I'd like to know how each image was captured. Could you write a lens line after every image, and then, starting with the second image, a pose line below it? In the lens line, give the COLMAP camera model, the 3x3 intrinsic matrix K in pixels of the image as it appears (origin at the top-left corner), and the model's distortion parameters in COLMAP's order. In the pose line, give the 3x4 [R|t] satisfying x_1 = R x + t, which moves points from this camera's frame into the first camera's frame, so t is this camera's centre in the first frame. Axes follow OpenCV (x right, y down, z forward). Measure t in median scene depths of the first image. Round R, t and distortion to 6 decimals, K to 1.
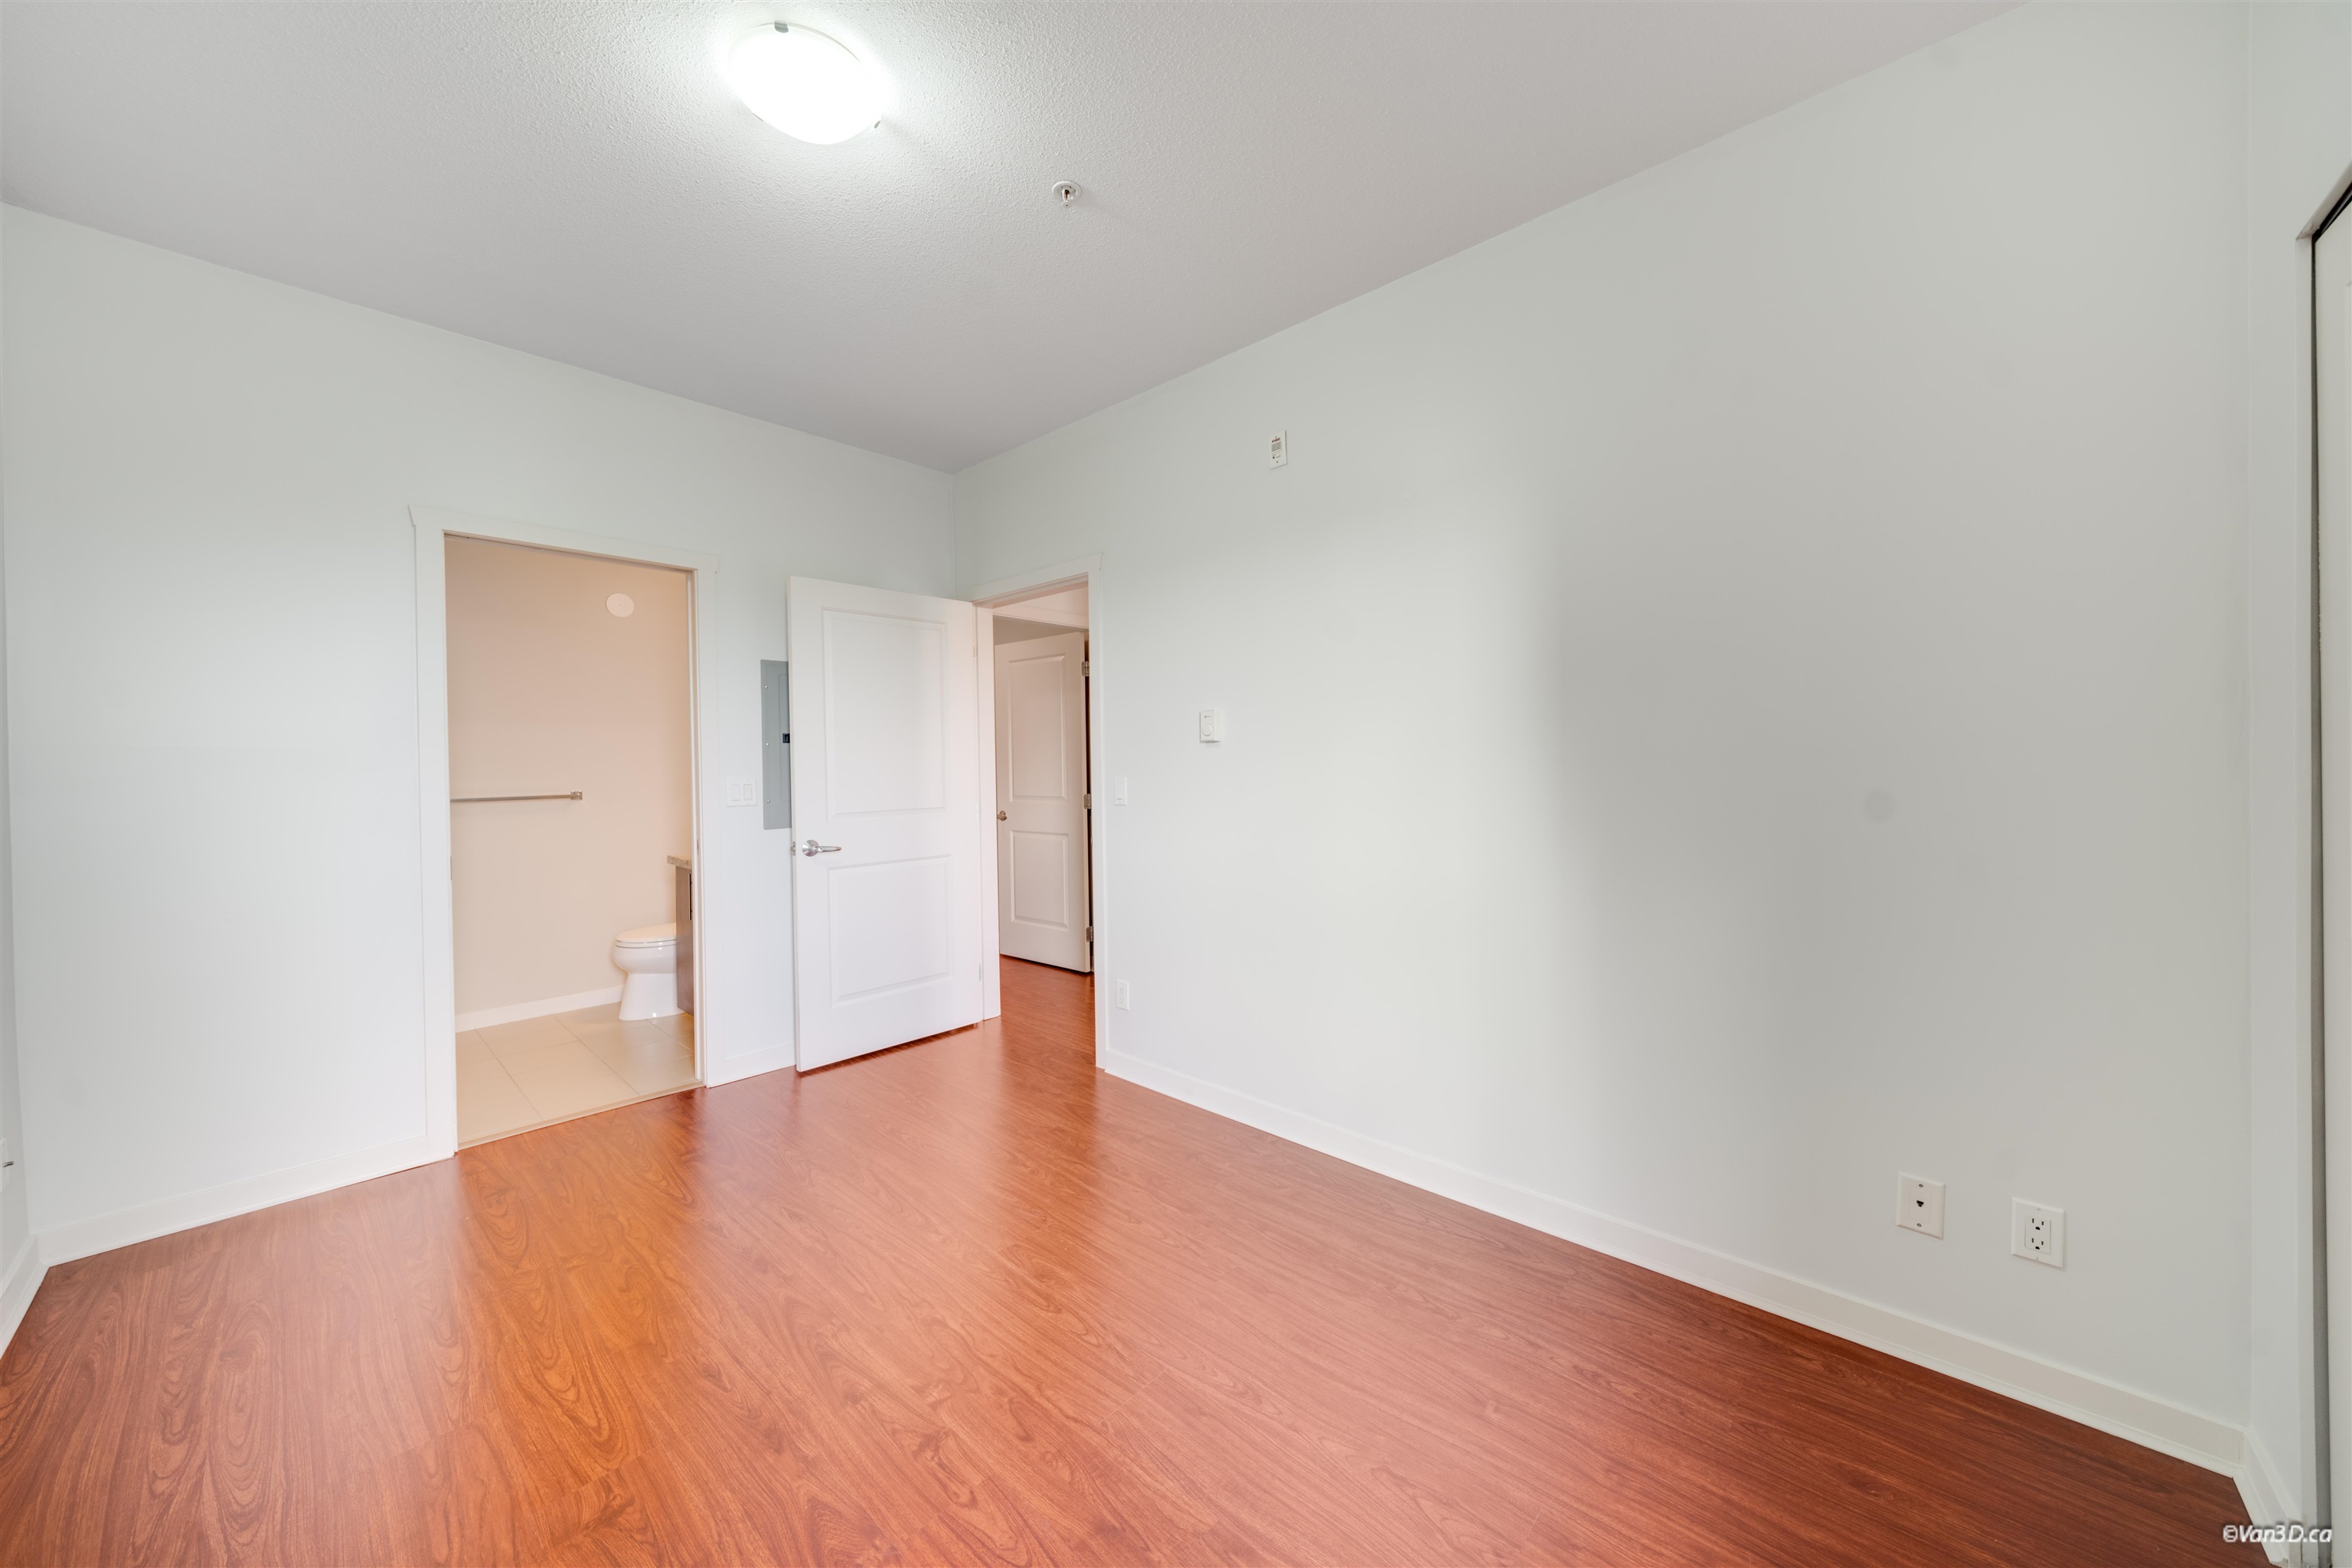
lens RADIAL K [[804.3, 0, 1161.9], [0, 804.3, 773.0], [0, 0, 1]] dist [-0.000020, 0.000013]
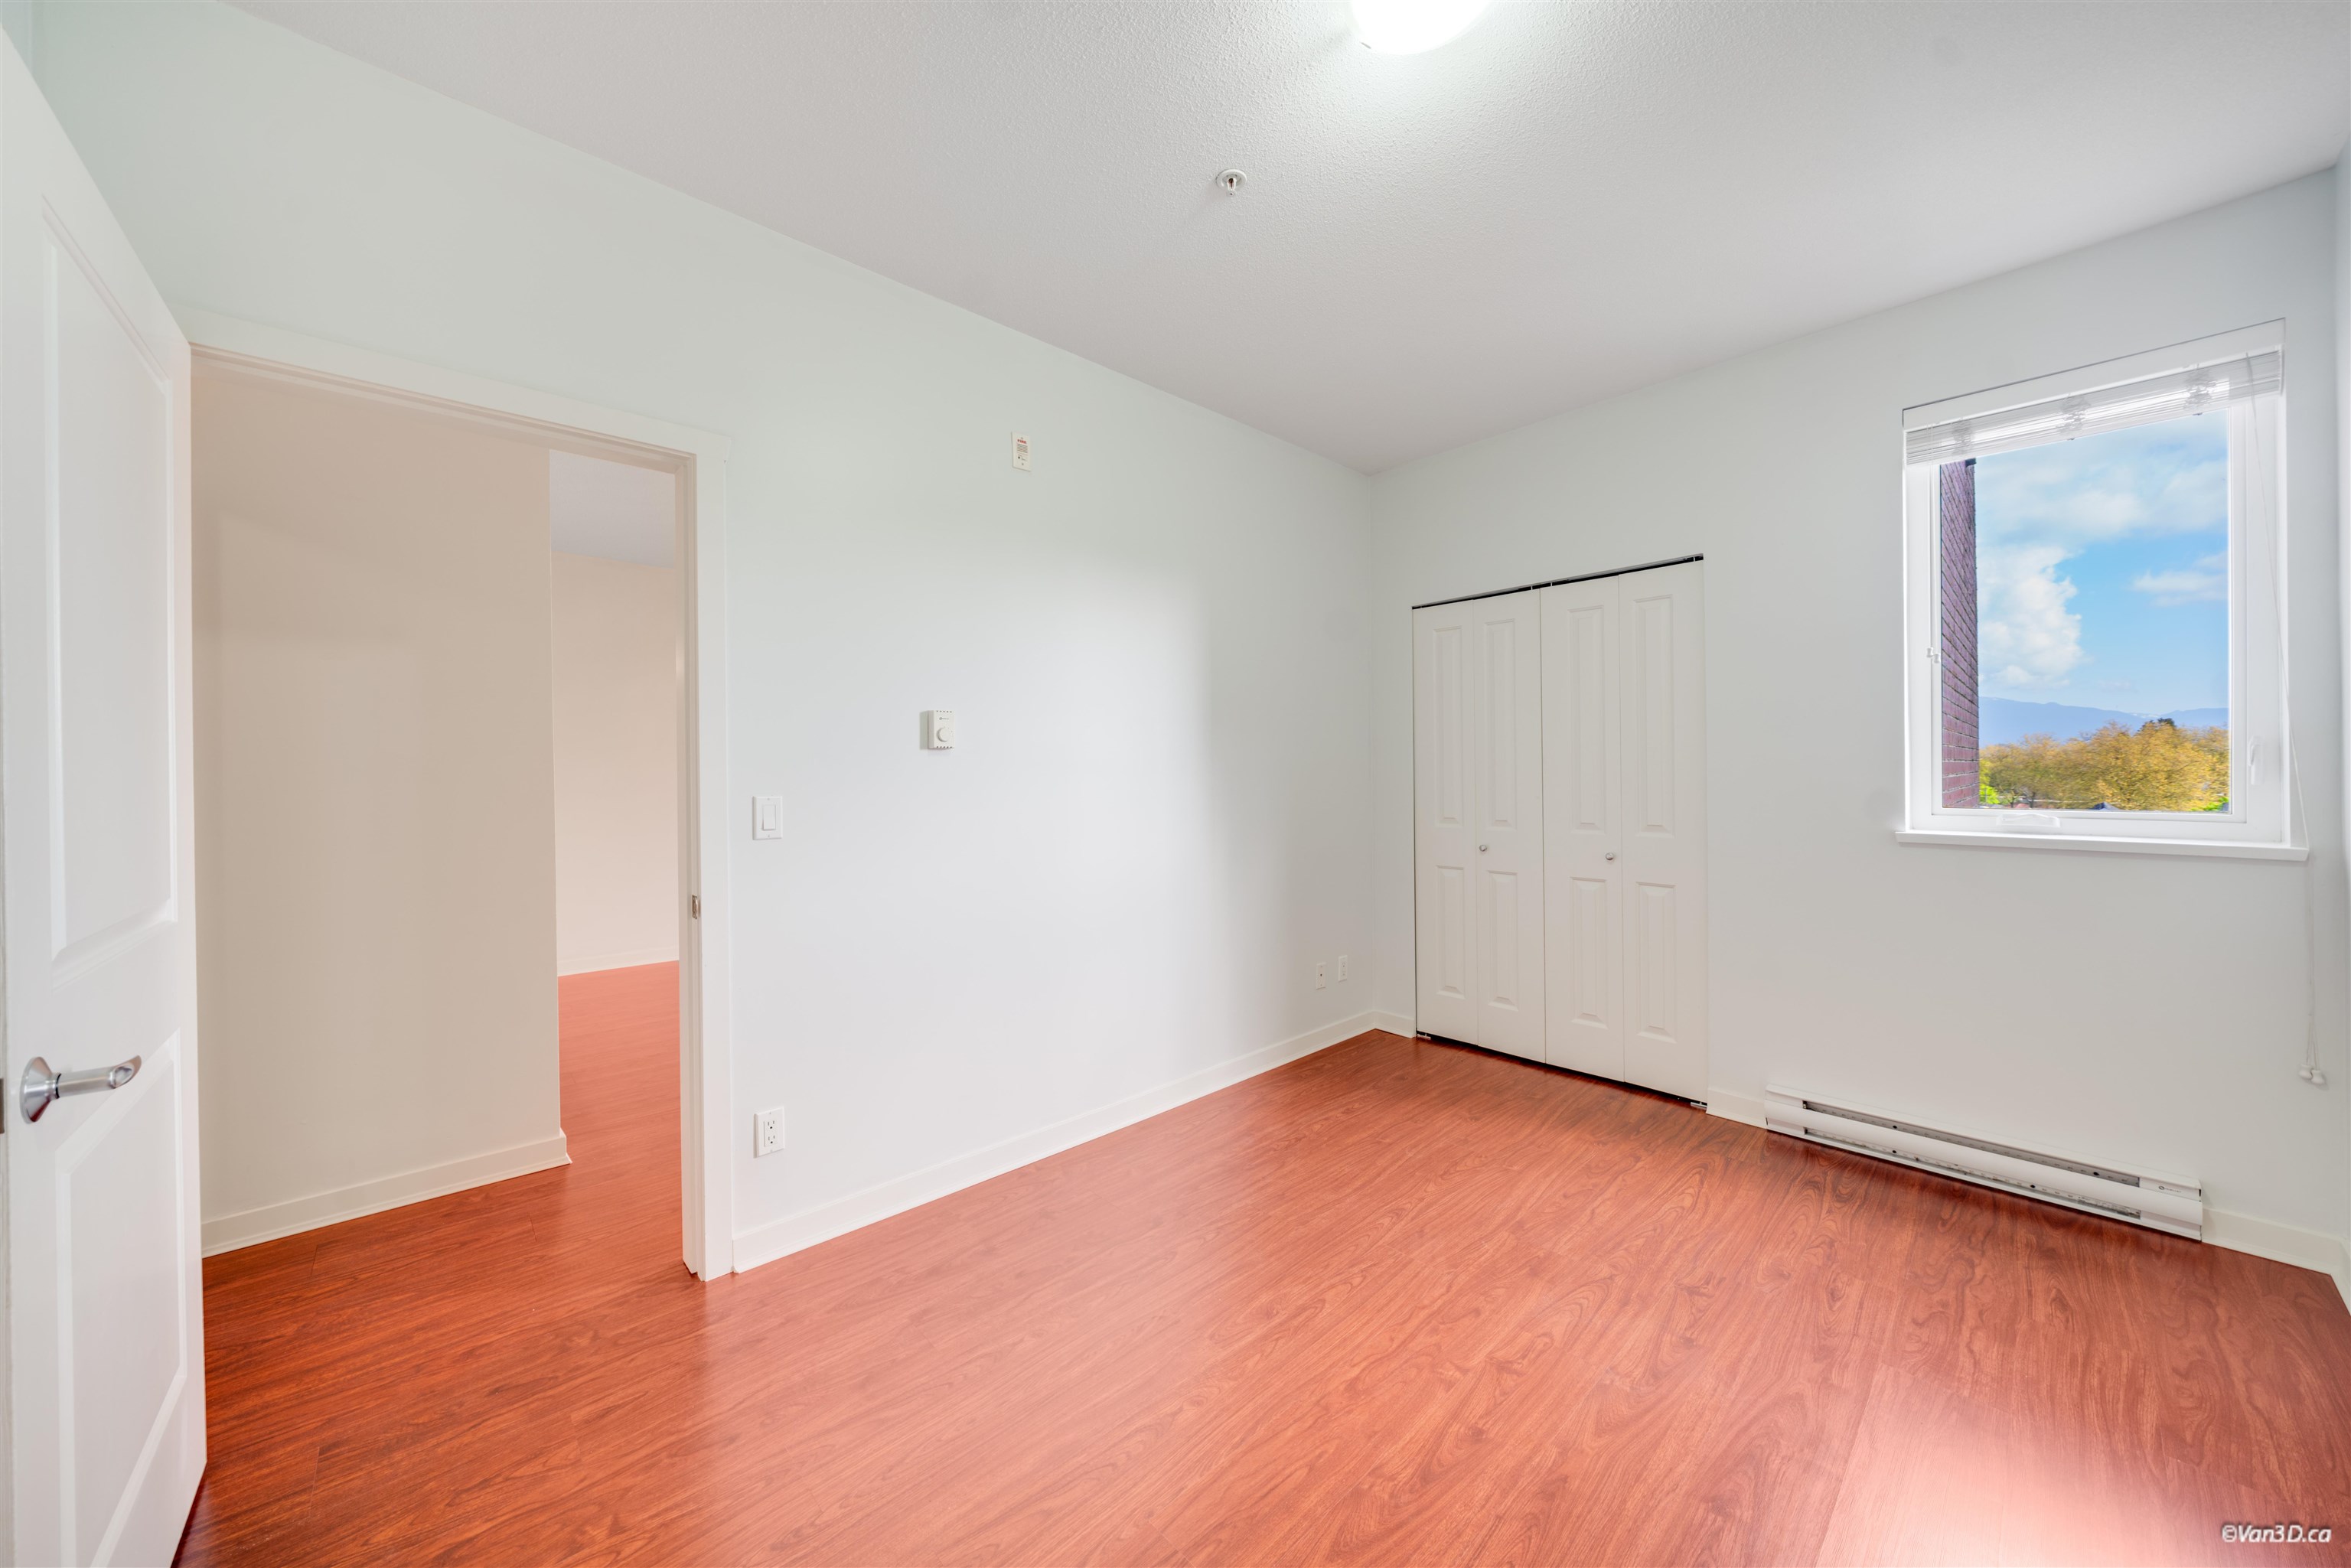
lens RADIAL K [[814.6, 0, 1159.6], [0, 814.6, 775.8], [0, 0, 1]] dist [-0.003639, -0.000145]
pose [[0.098575, 0.006927, 0.995106, -1.366839], [0.017988, 0.999800, -0.008742, 0.000767], [-0.994967, 0.018761, 0.098431, 1.251698]]
